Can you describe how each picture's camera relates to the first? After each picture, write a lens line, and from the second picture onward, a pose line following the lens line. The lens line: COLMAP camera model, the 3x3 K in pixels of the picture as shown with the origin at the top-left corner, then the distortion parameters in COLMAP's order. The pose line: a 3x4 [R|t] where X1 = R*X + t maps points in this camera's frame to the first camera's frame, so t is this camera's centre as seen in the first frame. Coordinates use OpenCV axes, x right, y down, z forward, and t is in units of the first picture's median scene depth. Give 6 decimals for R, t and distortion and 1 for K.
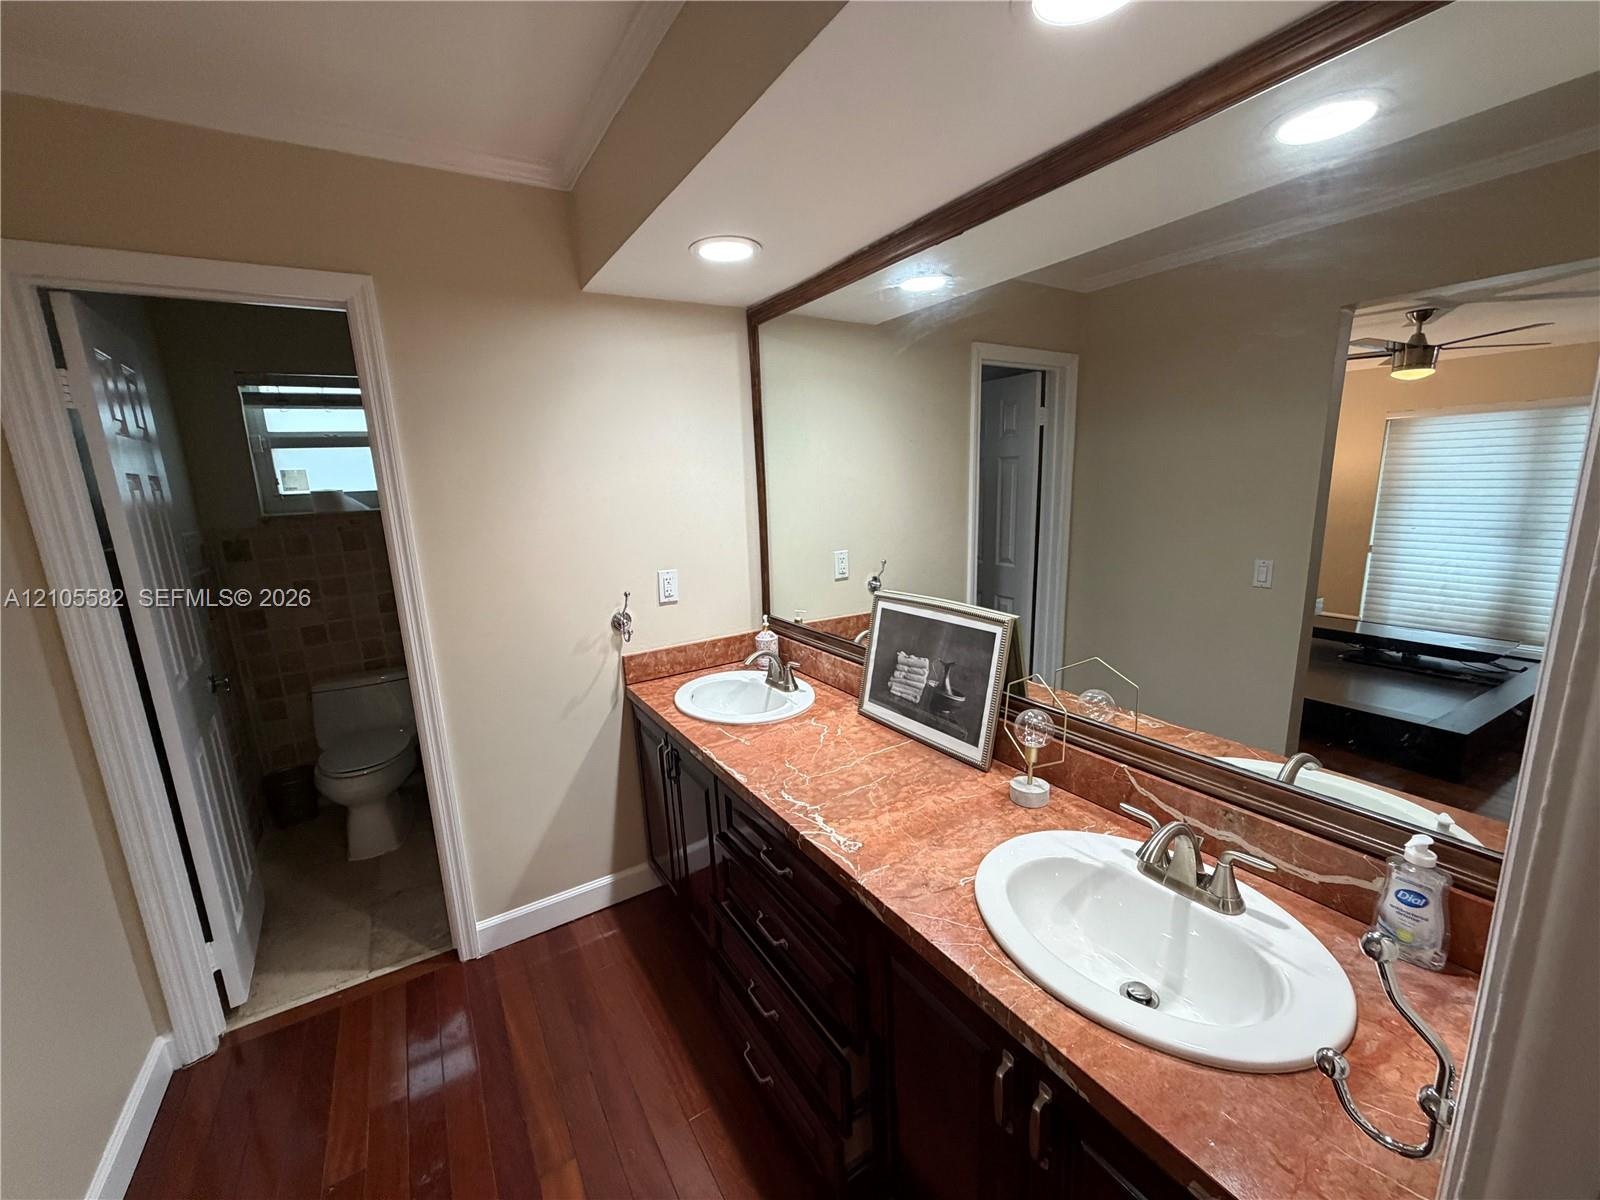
lens RADIAL K [[637.4, 0, 800.0], [0, 637.4, 600.0], [0, 0, 1]] dist [-0.001105, 0.000099]
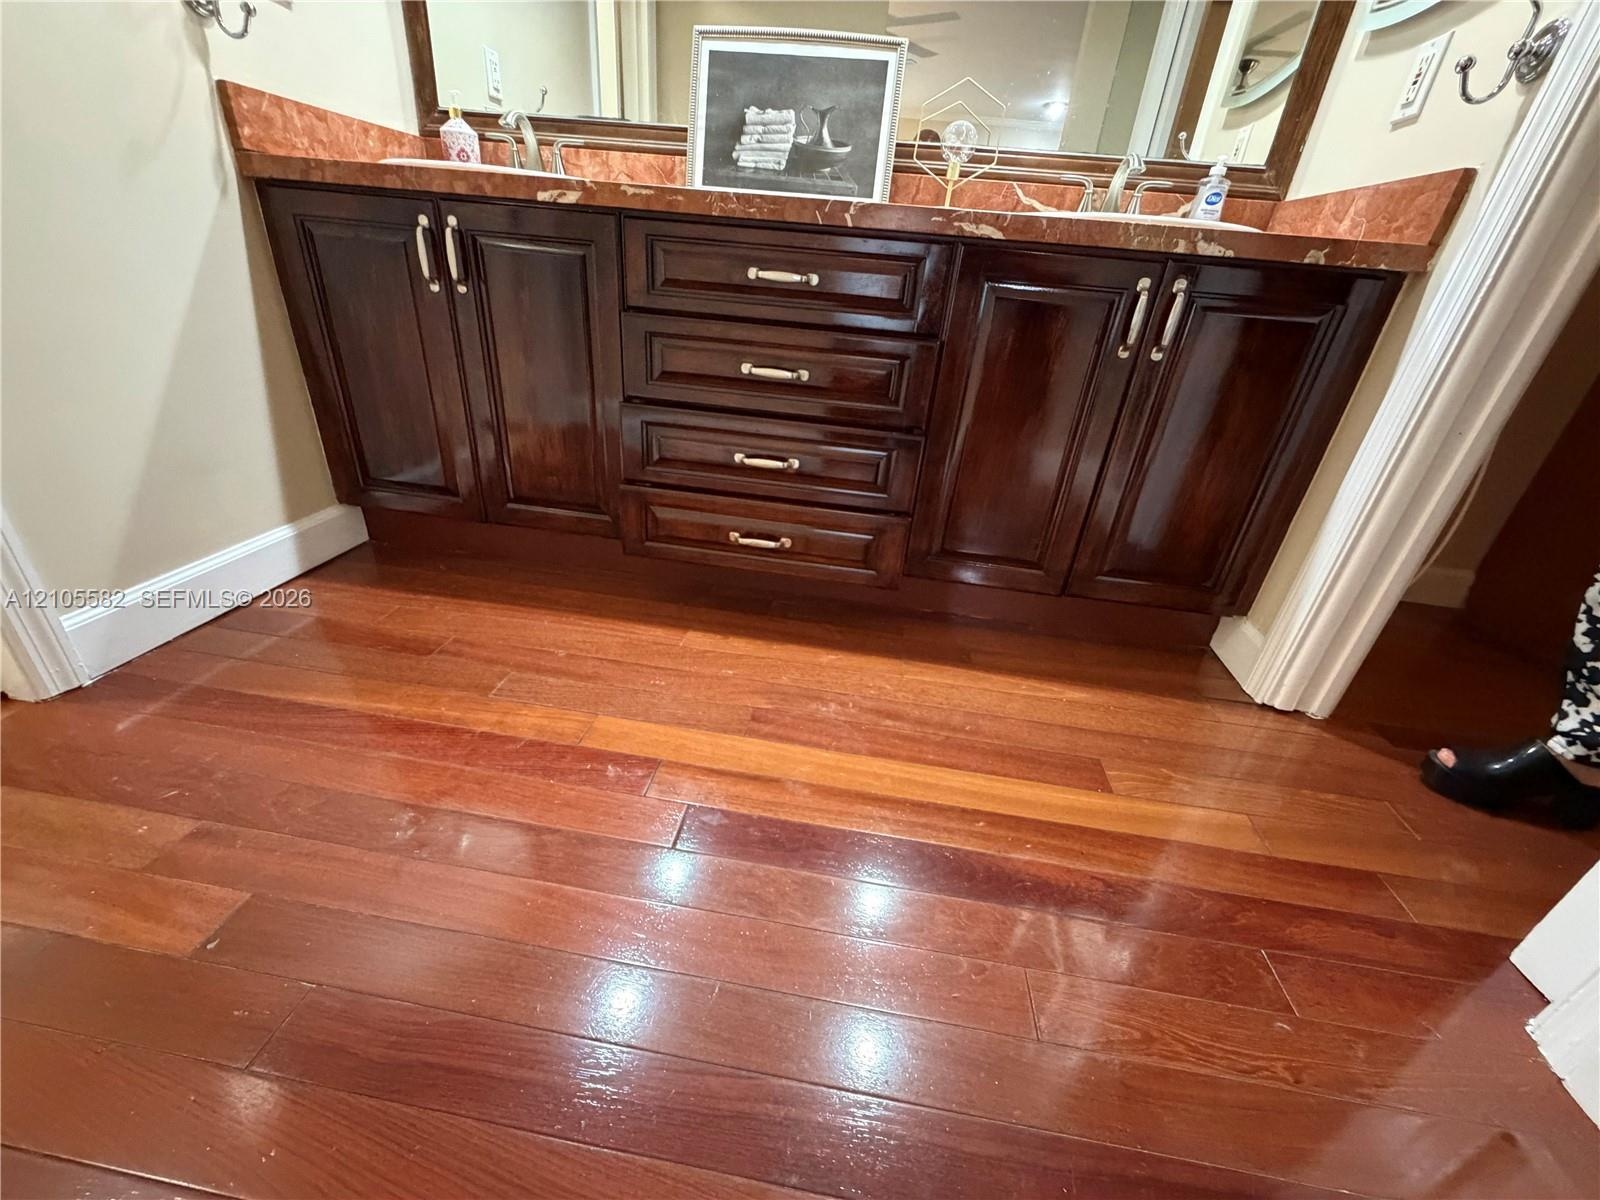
lens RADIAL K [[637.4, 0, 800.0], [0, 637.4, 600.0], [0, 0, 1]] dist [-0.001105, 0.000099]
pose [[0.630305, -0.275130, 0.725961, -0.601498], [0.044172, 0.946292, 0.320281, 0.437235], [-0.775090, -0.169807, 0.608605, 0.323861]]
